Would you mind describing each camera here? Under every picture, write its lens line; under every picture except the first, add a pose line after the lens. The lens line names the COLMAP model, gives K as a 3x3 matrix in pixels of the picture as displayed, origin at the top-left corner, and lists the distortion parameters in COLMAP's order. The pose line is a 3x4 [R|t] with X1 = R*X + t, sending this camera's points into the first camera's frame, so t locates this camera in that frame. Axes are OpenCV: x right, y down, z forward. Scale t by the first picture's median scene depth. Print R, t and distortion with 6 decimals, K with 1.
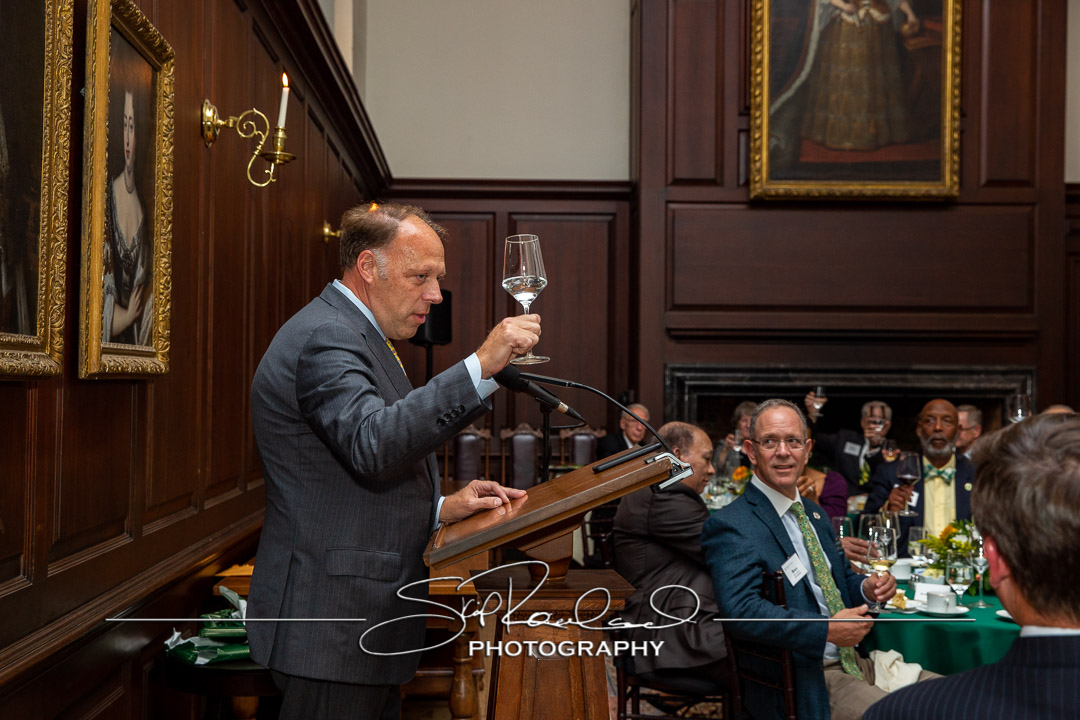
lens RADIAL K [[1488.9, 0, 538.6], [0, 1488.9, 357.5], [0, 0, 1]] dist [0.122219, 0.000000]
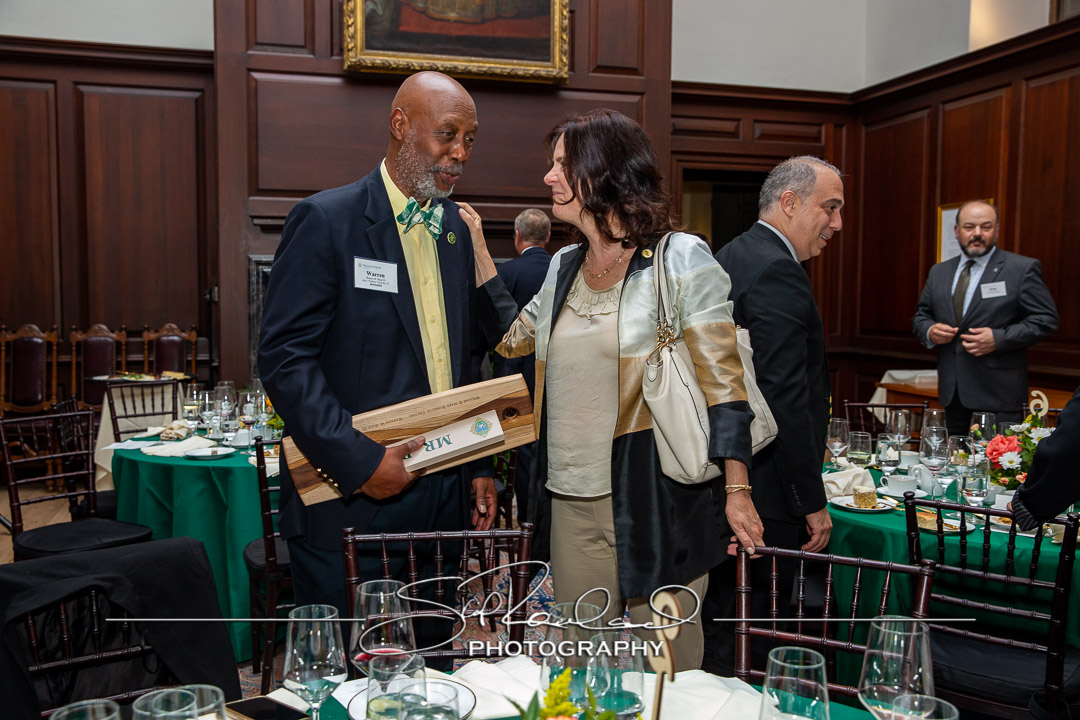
lens RADIAL K [[1083.5, 0, 539.9], [0, 1083.5, 362.0], [0, 0, 1]] dist [0.004061, 0.000000]
pose [[0.969877, -0.009183, 0.243421, 0.096776], [-0.009727, 0.997032, 0.076367, 0.015932], [-0.243400, -0.076435, 0.966910, 0.340800]]
